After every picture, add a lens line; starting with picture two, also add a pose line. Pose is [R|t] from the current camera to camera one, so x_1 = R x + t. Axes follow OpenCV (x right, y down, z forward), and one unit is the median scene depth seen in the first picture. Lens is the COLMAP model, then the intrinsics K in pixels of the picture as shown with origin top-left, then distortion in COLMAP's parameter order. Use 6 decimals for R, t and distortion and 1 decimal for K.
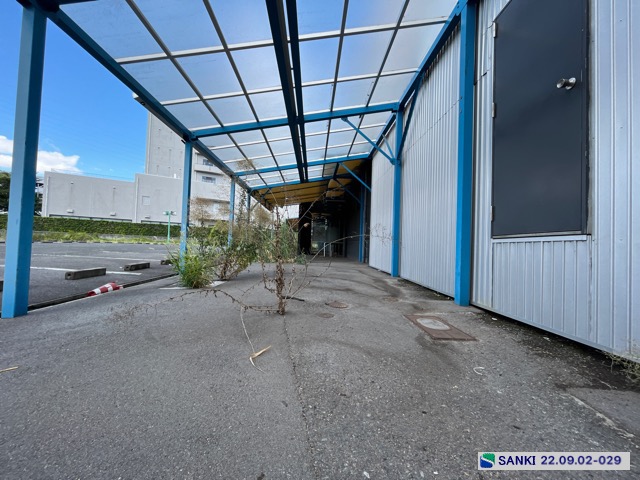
lens RADIAL K [[260.0, 0, 321.2], [0, 260.0, 241.2], [0, 0, 1]] dist [-0.001458, 0.000147]
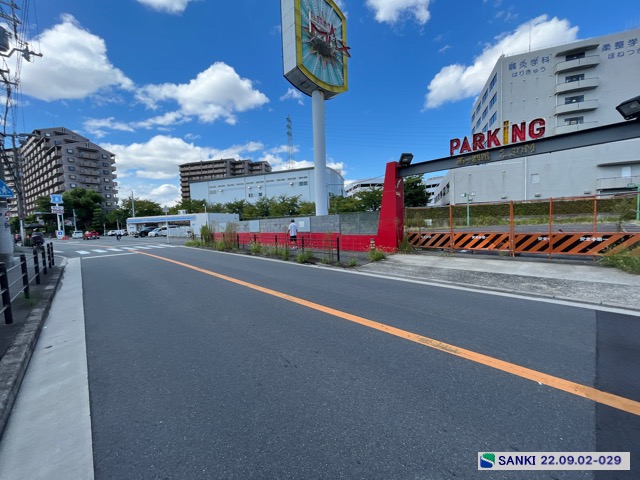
lens RADIAL K [[260.0, 0, 320.2], [0, 260.0, 240.4], [0, 0, 1]] dist [-0.001458, 0.000147]
pose [[0.654401, -0.010428, -0.756075, -3.235904], [0.076749, 0.995657, 0.052696, -0.271094], [0.752242, -0.092513, 0.652360, -1.753678]]
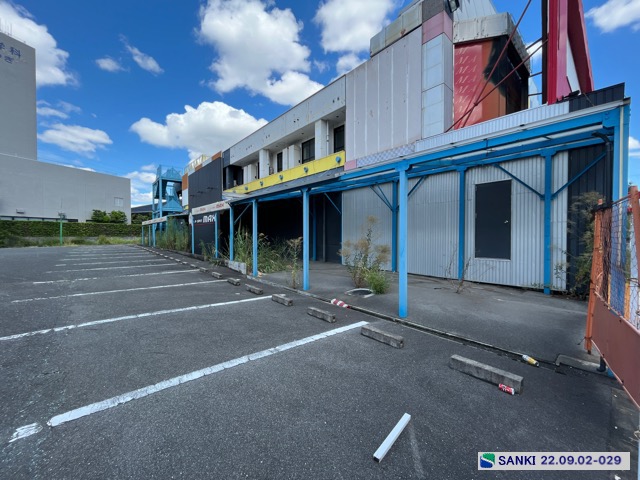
lens RADIAL K [[260.0, 0, 318.9], [0, 260.0, 237.1], [0, 0, 1]] dist [-0.001458, 0.000147]
pose [[0.769685, -0.043202, 0.636961, -1.119460], [0.016490, 0.998720, 0.047813, -0.178092], [-0.638211, -0.026297, 0.769412, -0.061793]]
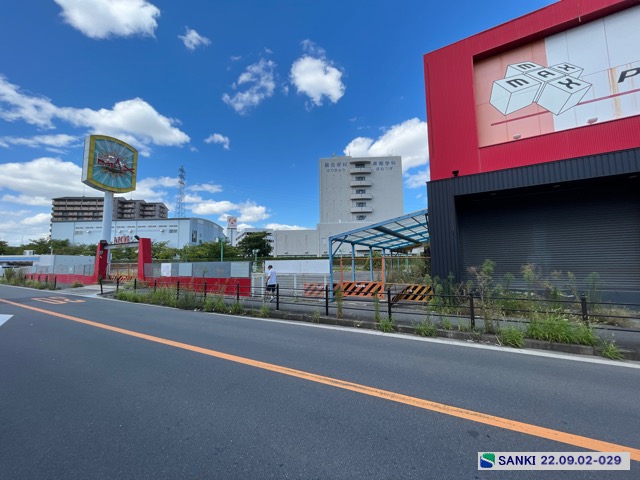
lens RADIAL K [[260.0, 0, 319.7], [0, 260.0, 238.7], [0, 0, 1]] dist [-0.001458, 0.000147]
pose [[0.845072, -0.096215, -0.525924, 0.527046], [0.051152, 0.993712, -0.099601, -0.175475], [0.532200, 0.057268, 0.844680, -1.706158]]
